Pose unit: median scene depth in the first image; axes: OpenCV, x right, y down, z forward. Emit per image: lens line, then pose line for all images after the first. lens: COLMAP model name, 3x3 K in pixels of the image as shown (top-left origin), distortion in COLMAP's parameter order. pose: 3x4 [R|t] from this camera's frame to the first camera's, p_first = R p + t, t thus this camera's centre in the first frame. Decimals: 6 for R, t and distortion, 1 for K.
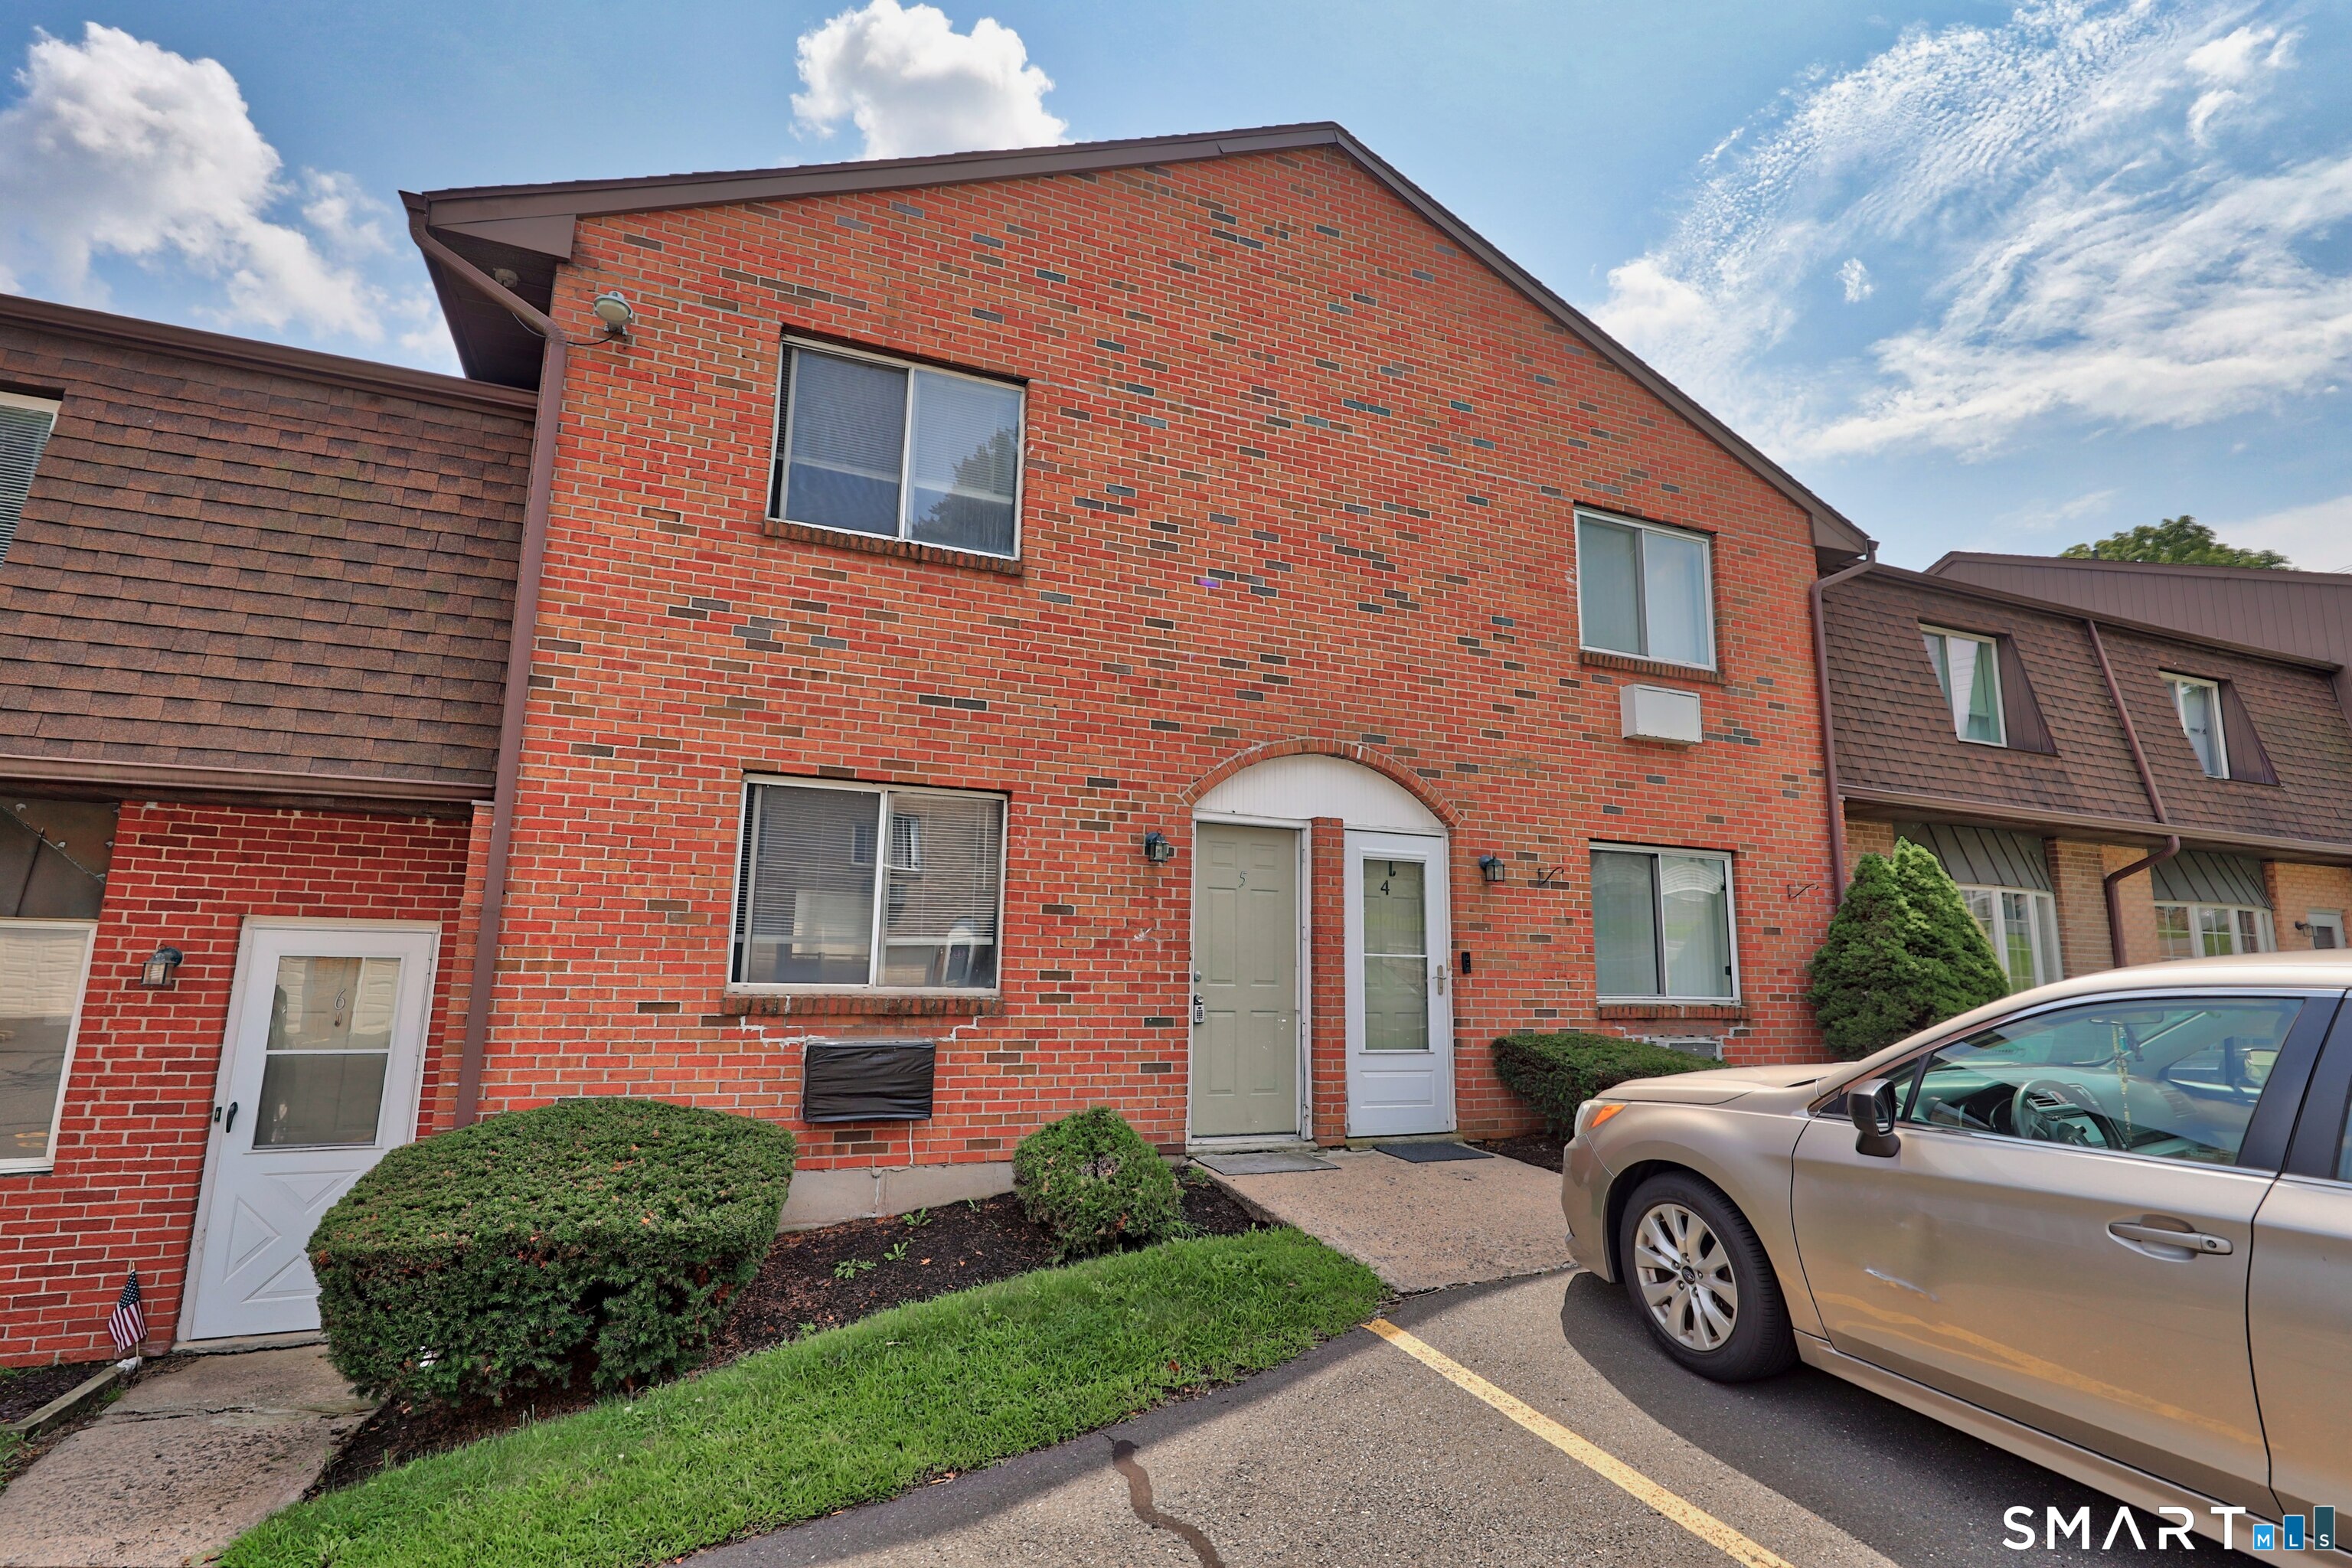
lens RADIAL K [[1099.7, 0, 1179.5], [0, 1099.7, 770.3], [0, 0, 1]] dist [0.004142, -0.001045]
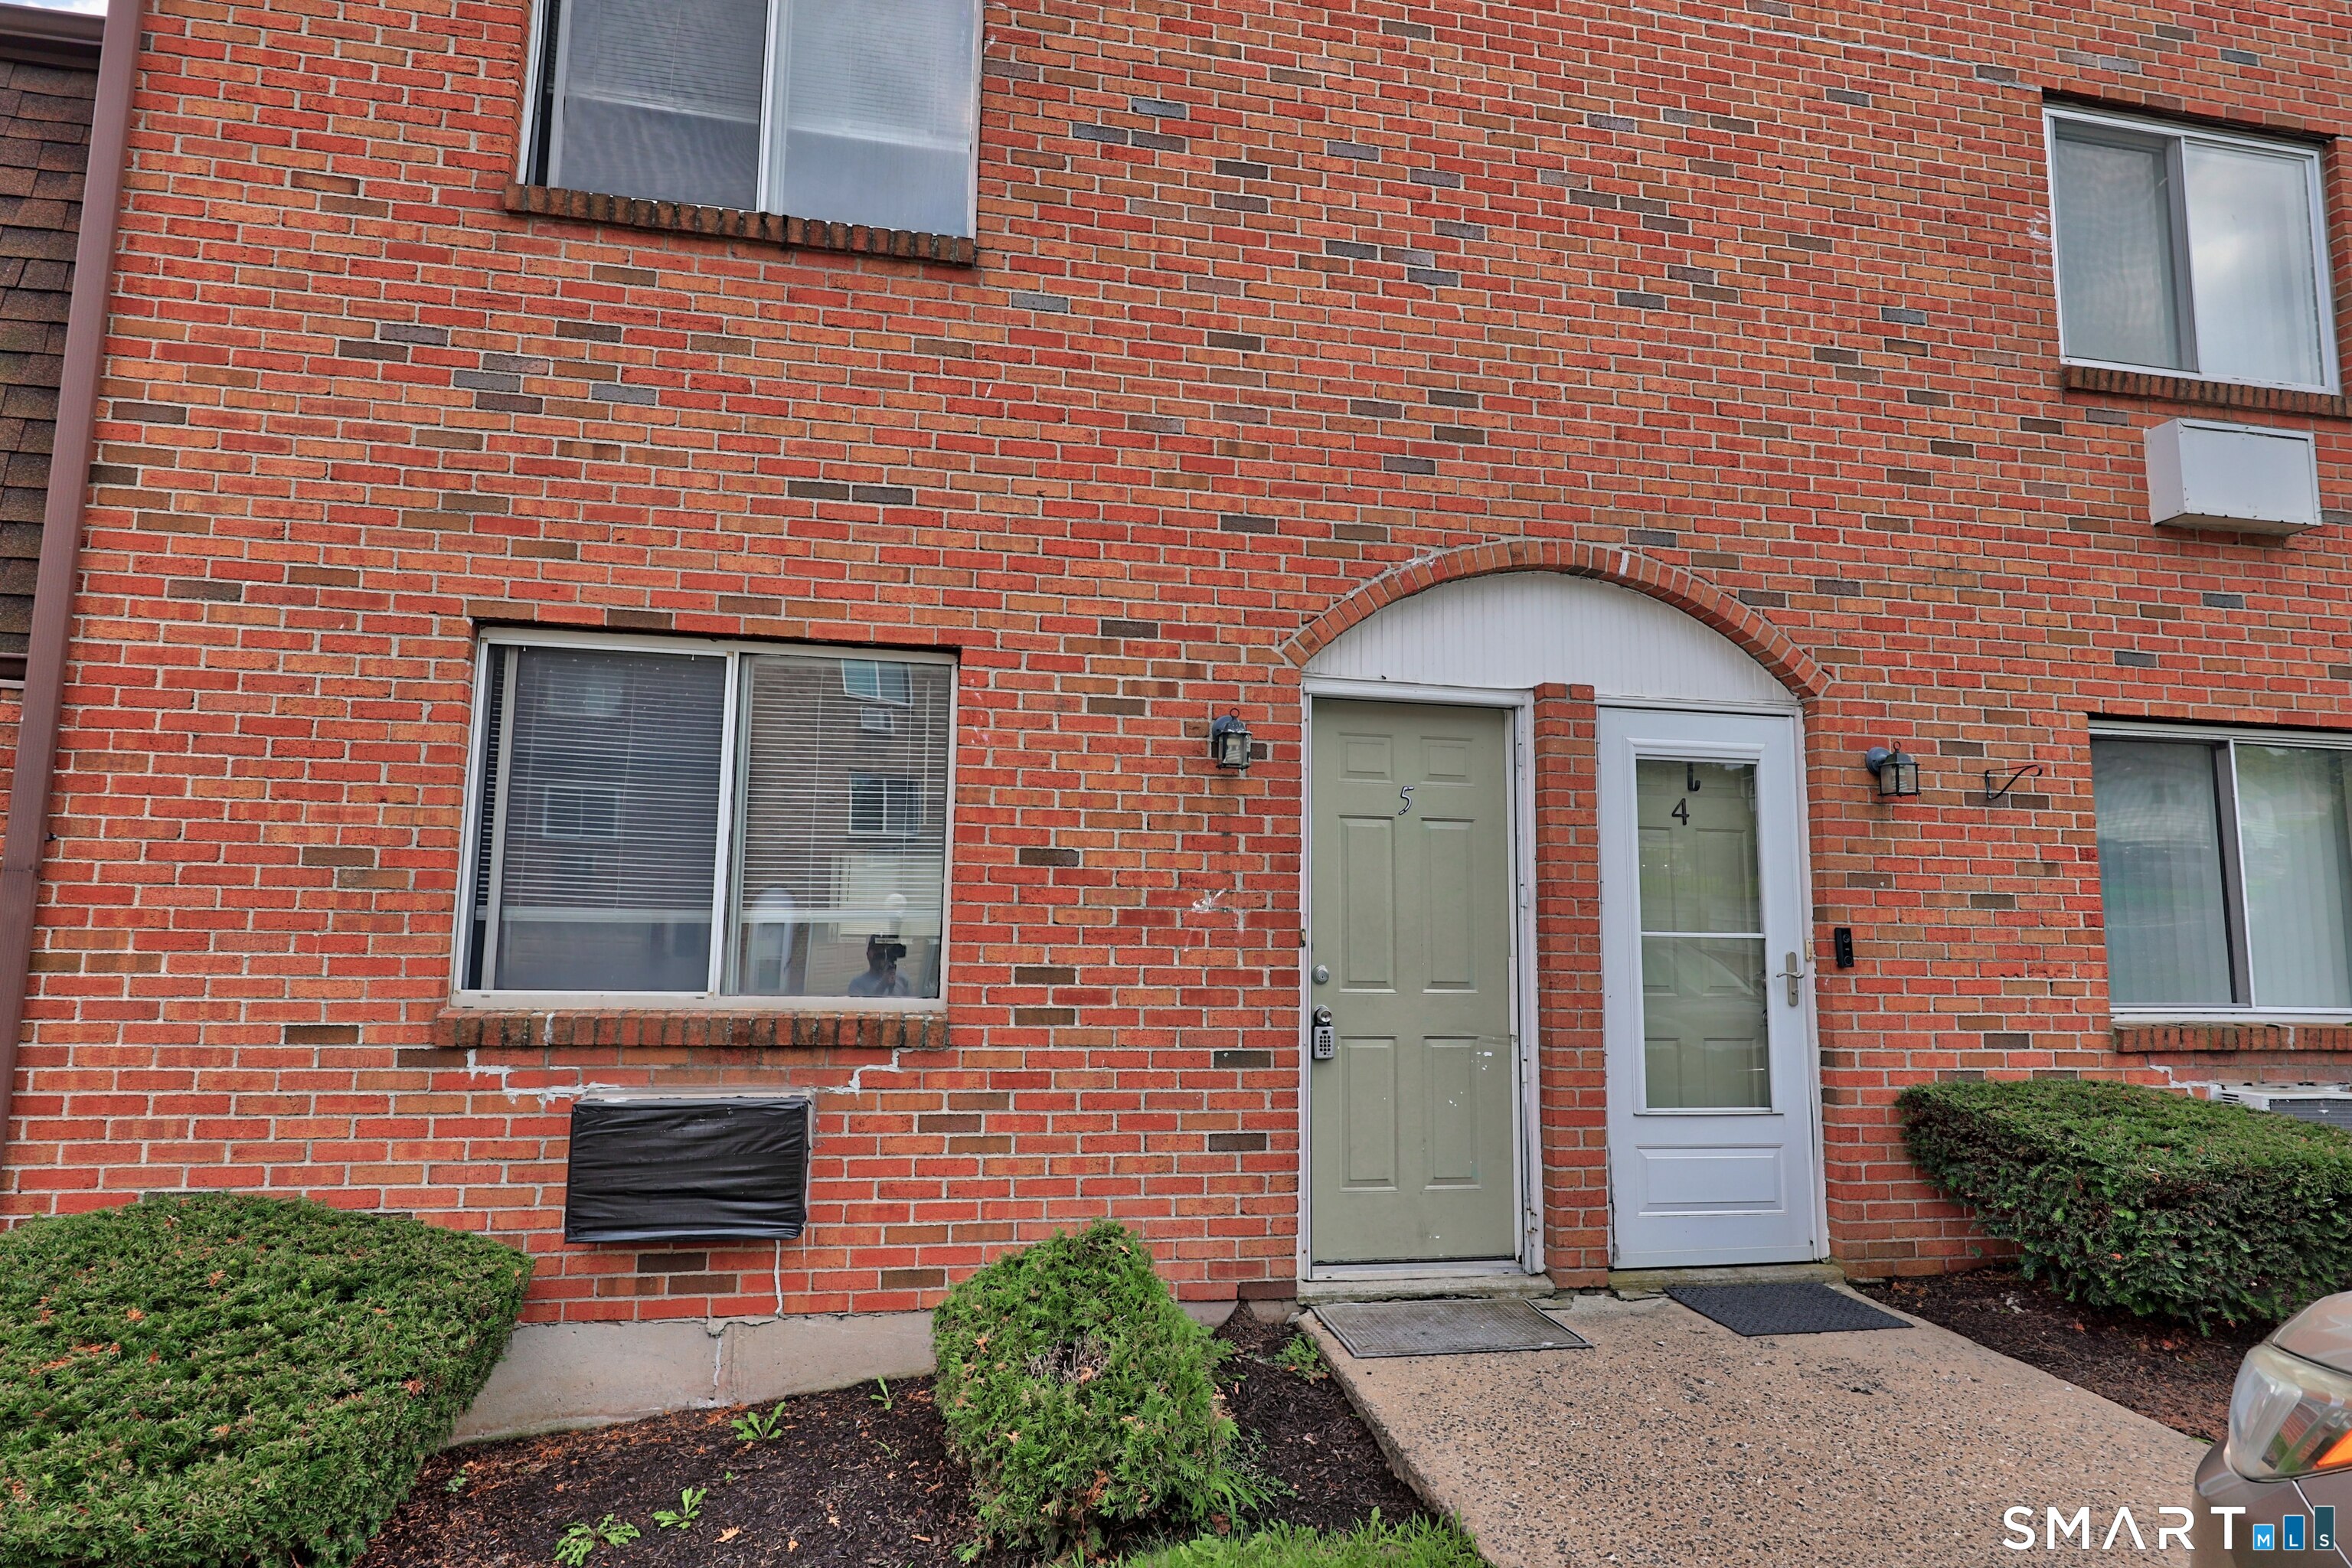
lens RADIAL K [[1309.8, 0, 1175.2], [0, 1309.8, 774.9], [0, 0, 1]] dist [0.002591, -0.000561]
pose [[0.978921, -0.030119, -0.202008, 0.085367], [0.039509, 0.998310, 0.042615, 0.059007], [0.200383, -0.049698, 0.978456, 0.364507]]
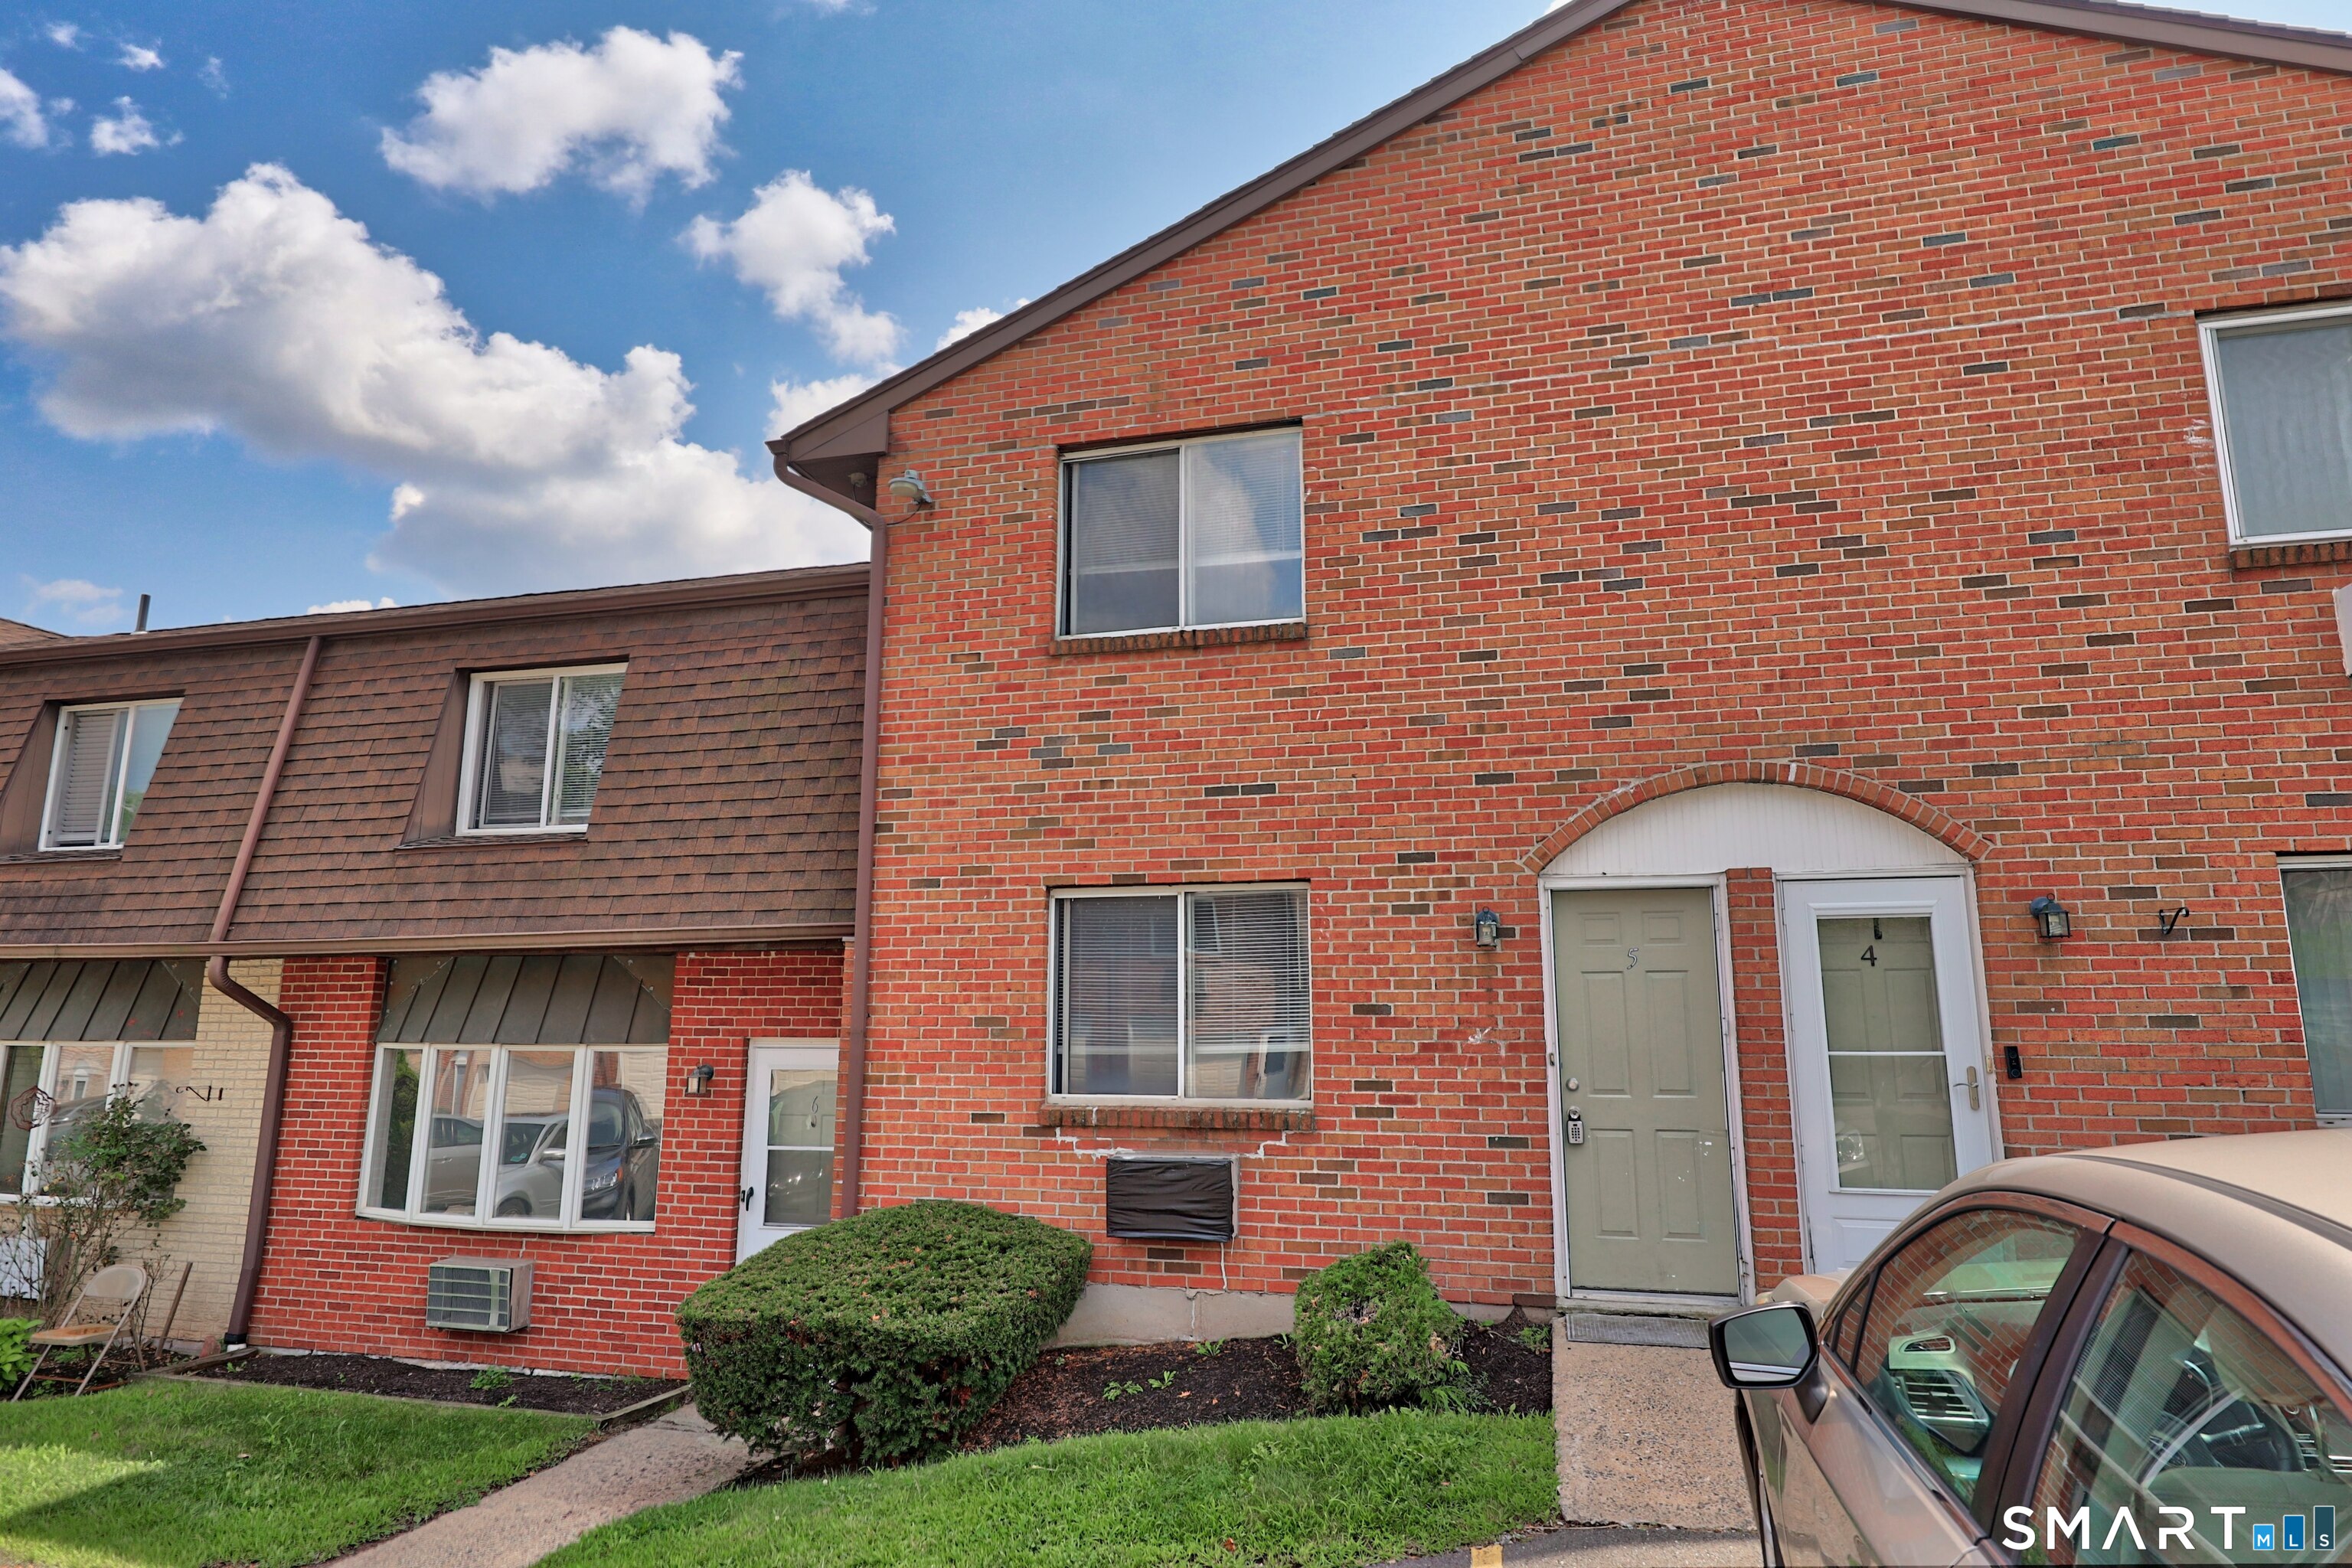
lens RADIAL K [[1309.8, 0, 1189.7], [0, 1309.8, 773.0], [0, 0, 1]] dist [0.002591, -0.000561]
pose [[0.799682, -0.133708, -0.585347, 0.403521], [0.122047, 0.990735, -0.059572, -0.014955], [0.587889, -0.023801, 0.808591, 0.076714]]
